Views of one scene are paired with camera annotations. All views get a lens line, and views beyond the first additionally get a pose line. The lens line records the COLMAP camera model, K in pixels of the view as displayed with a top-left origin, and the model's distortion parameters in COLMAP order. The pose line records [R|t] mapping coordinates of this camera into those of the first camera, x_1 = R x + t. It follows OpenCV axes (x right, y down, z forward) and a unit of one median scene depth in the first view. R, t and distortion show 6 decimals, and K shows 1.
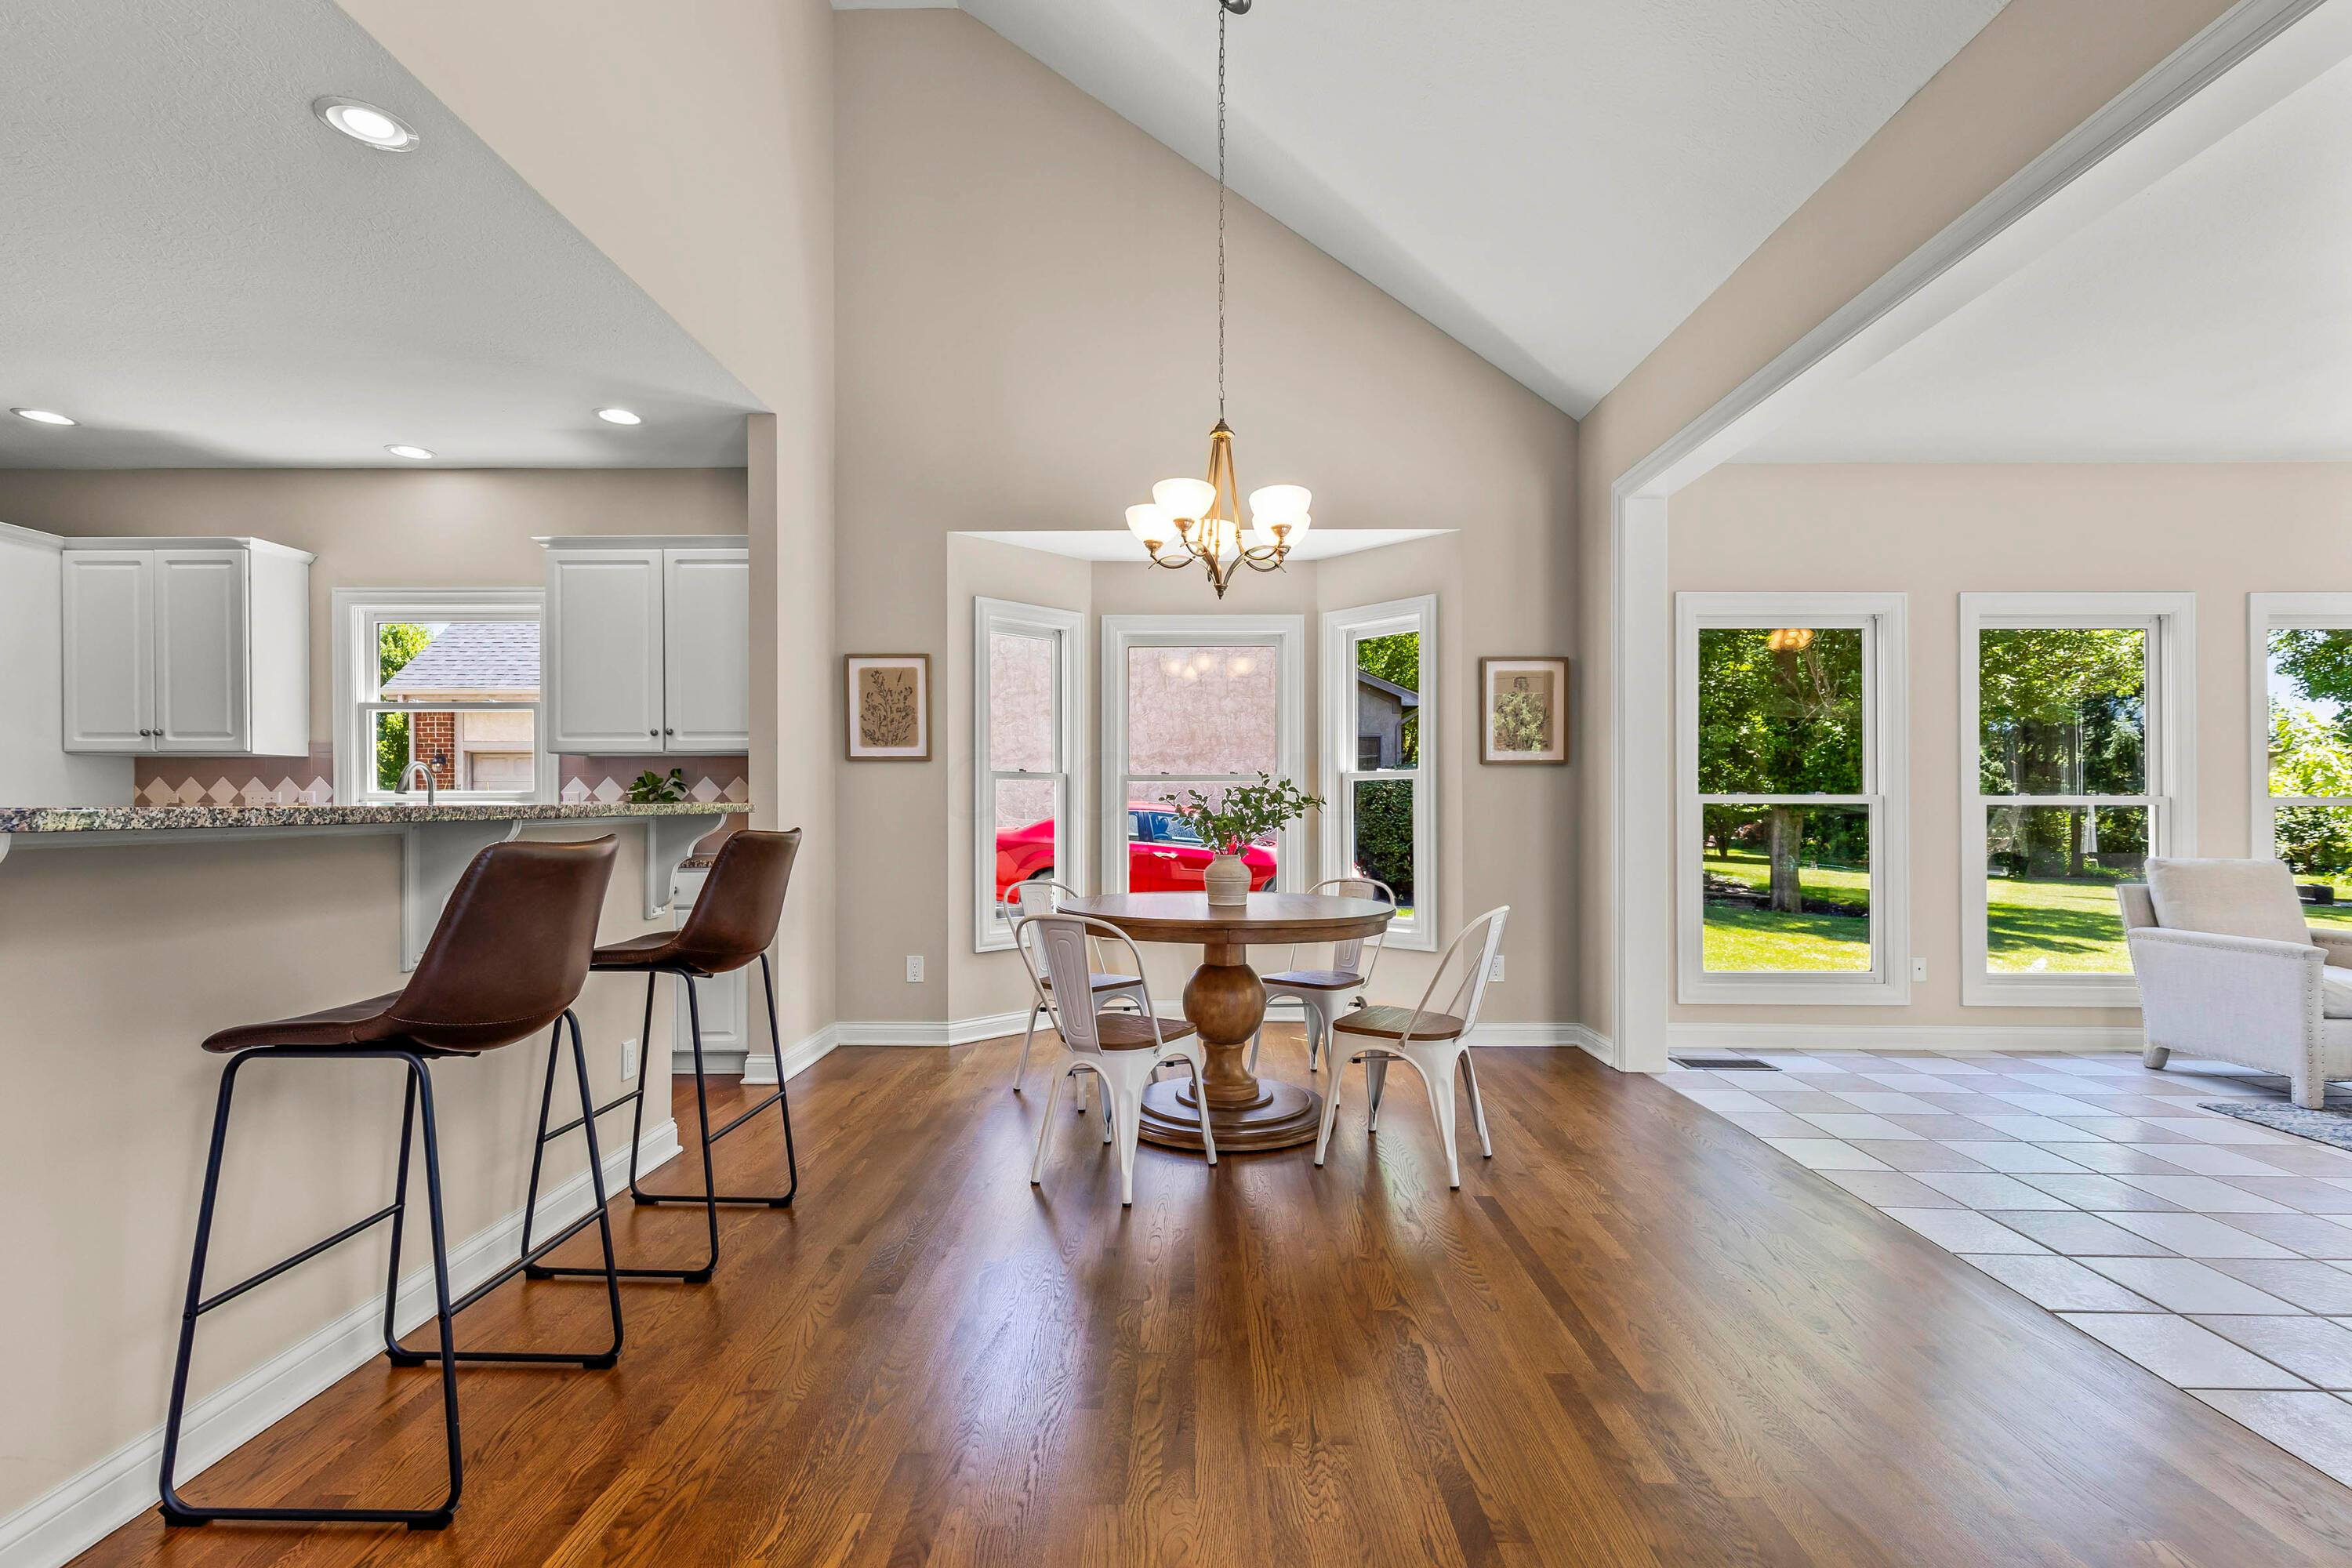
lens RADIAL K [[1061.4, 0, 1170.2], [0, 1061.4, 801.4], [0, 0, 1]] dist [0.023957, -0.008280]
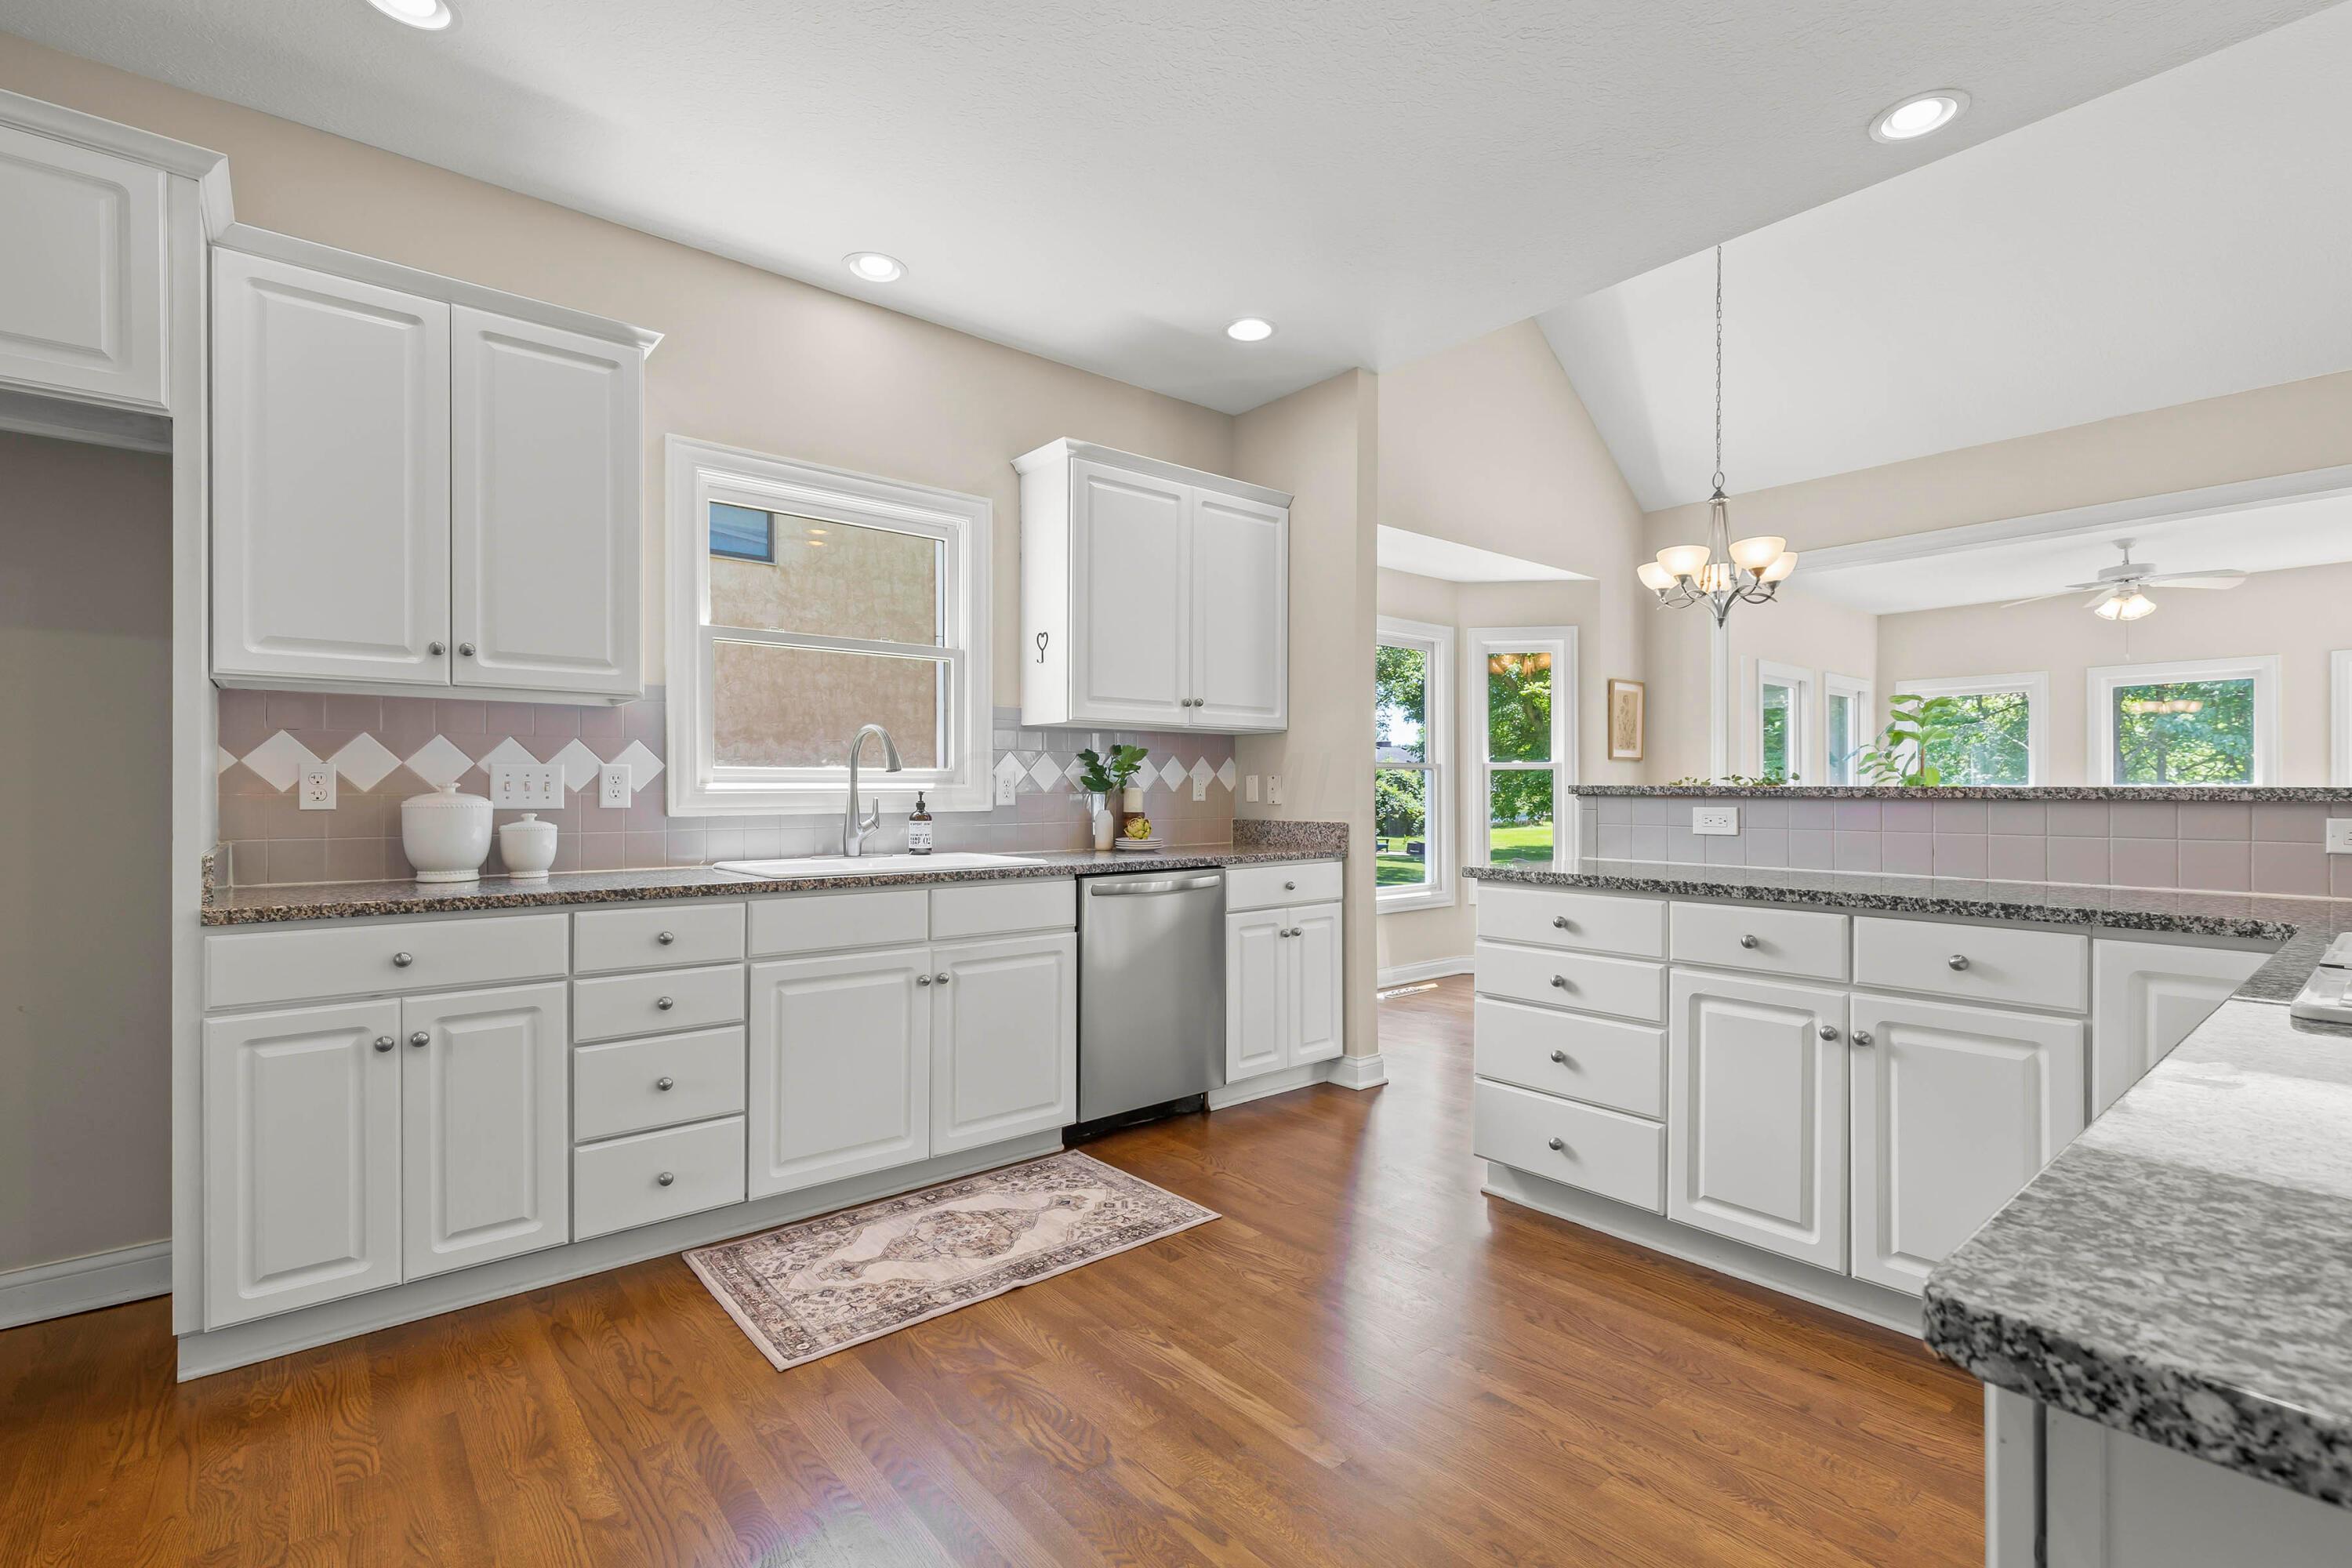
lens RADIAL K [[1061.4, 0, 1170.2], [0, 1061.4, 801.4], [0, 0, 1]] dist [0.023957, -0.008280]
pose [[0.751249, -0.006258, 0.659989, -1.104755], [-0.002837, 0.999915, 0.012710, 0.003195], [-0.660013, -0.011421, 0.751167, 0.397149]]
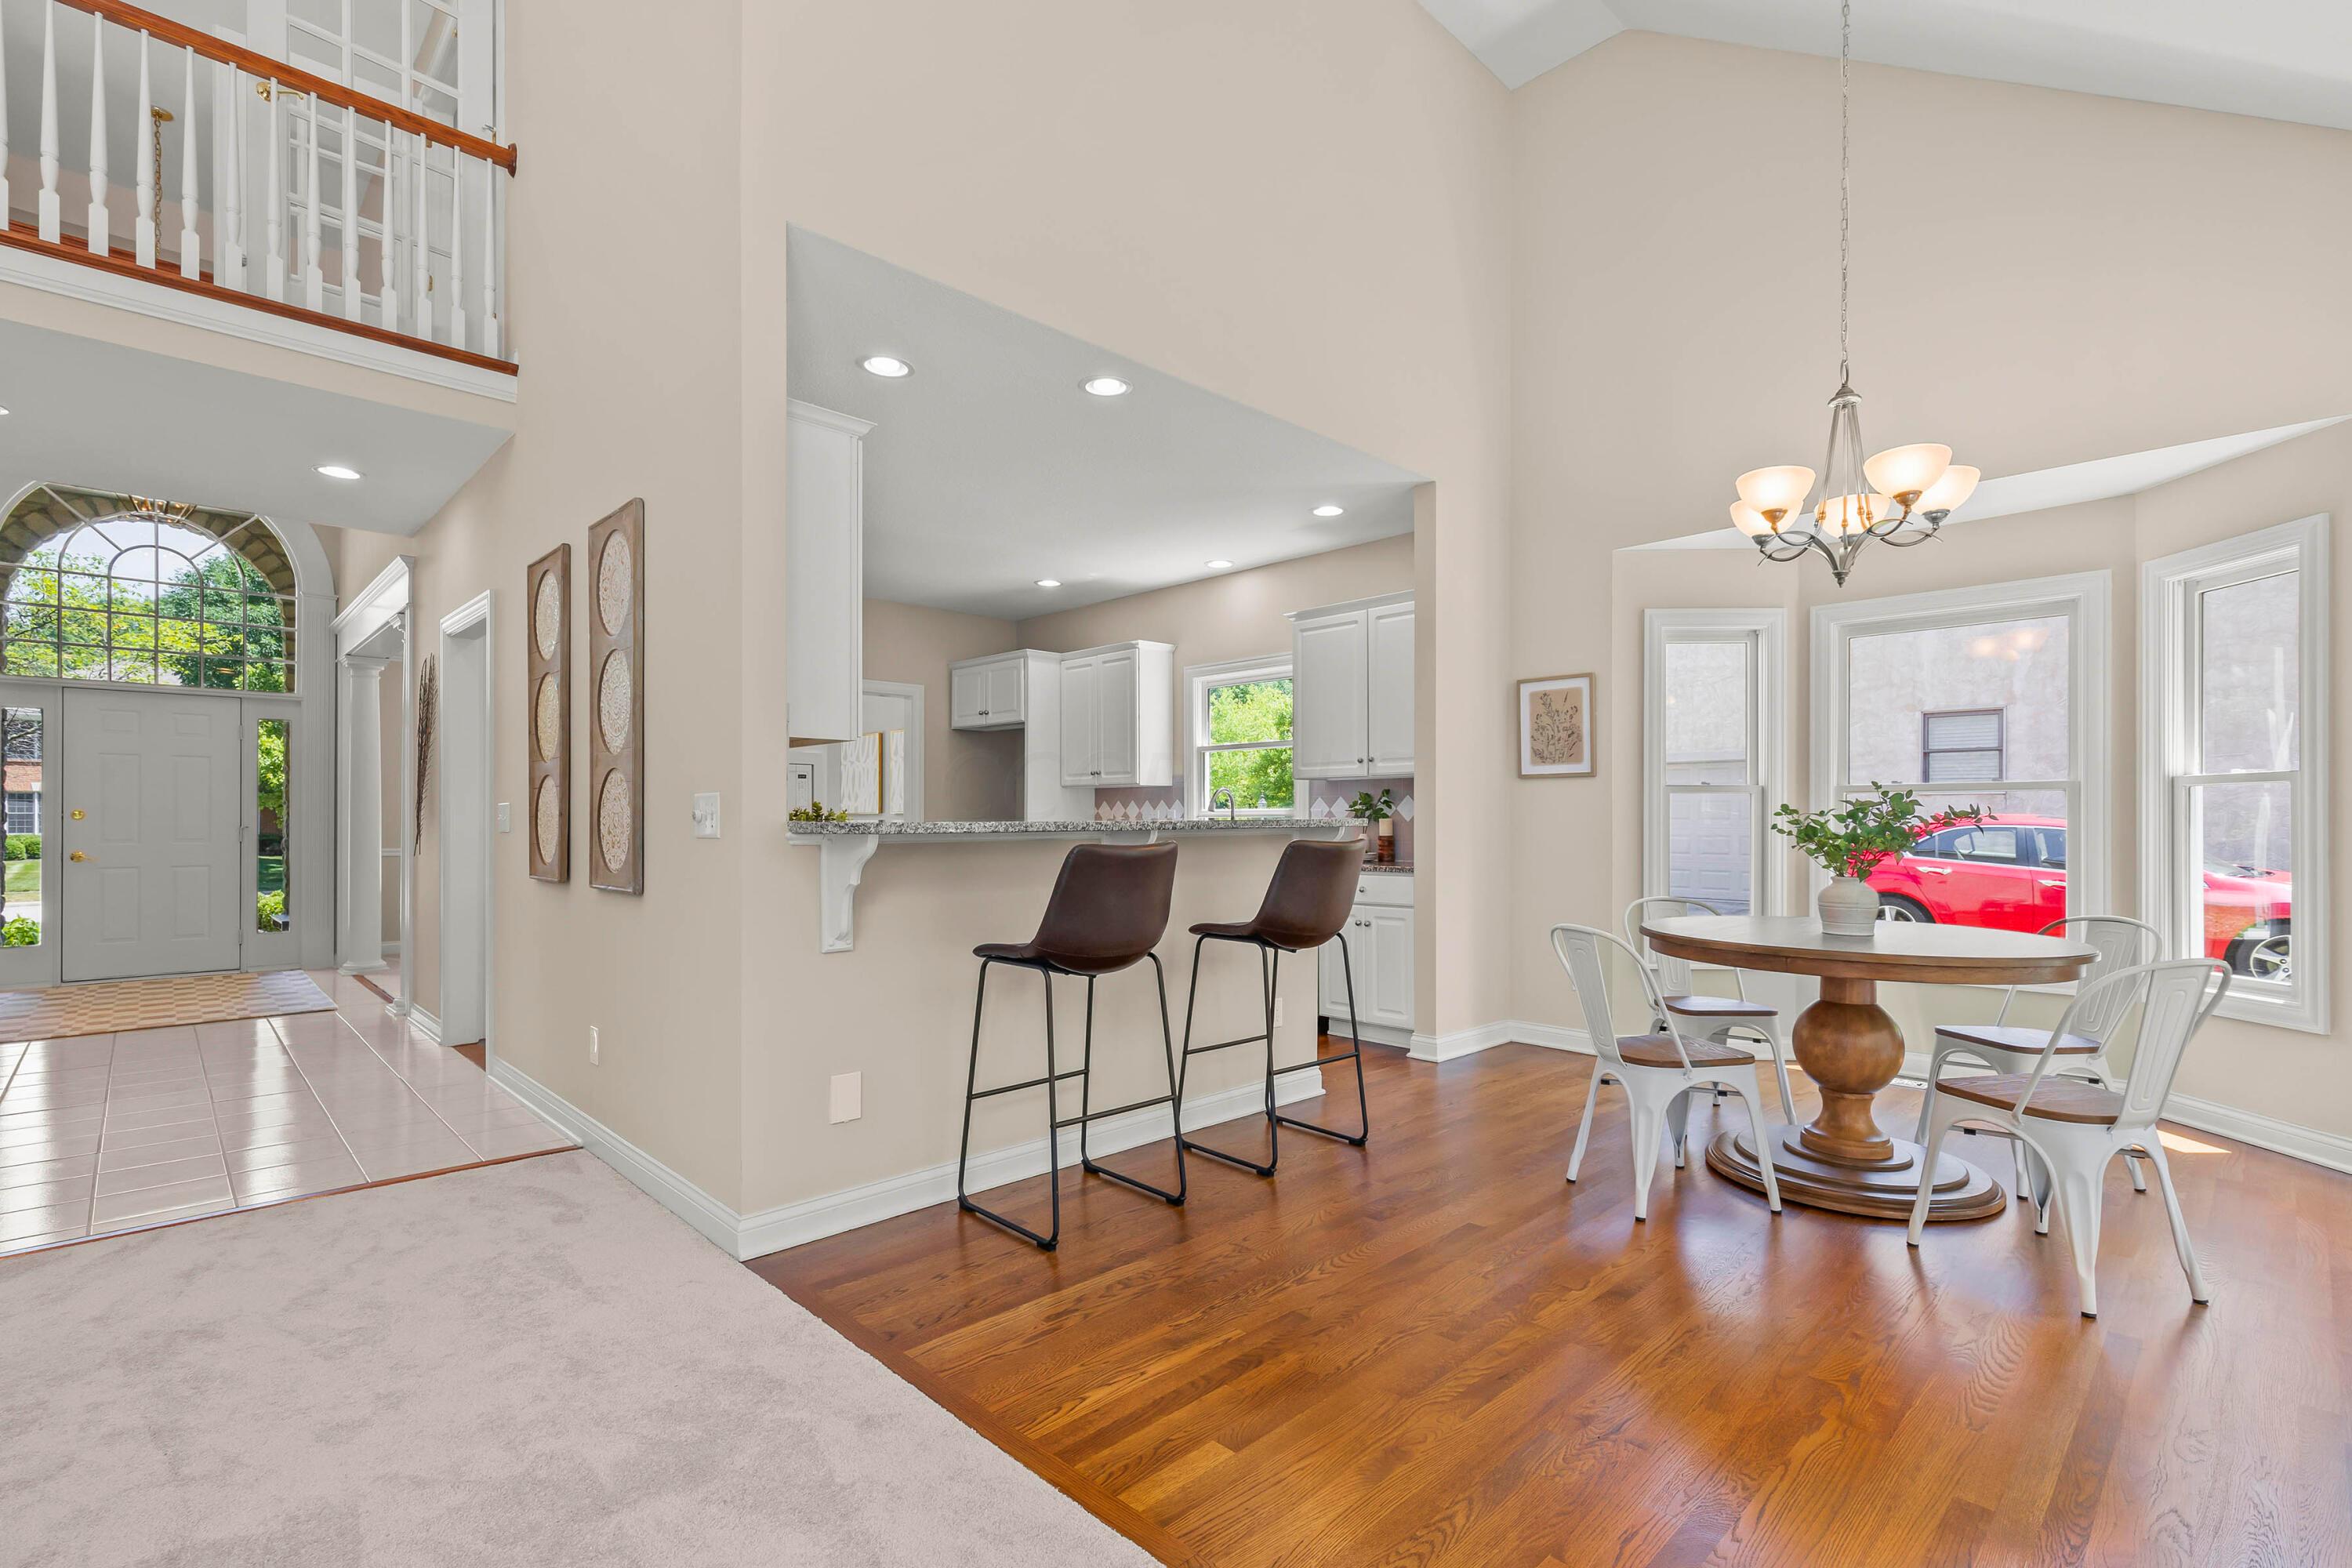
lens RADIAL K [[1072.1, 0, 1181.8], [0, 1072.1, 812.0], [0, 0, 1]] dist [0.005976, 0.000761]
pose [[0.711590, -0.004093, -0.702584, 0.243249], [0.002126, 0.999991, -0.003673, -0.001391], [0.702592, 0.001120, 0.711592, -0.017235]]
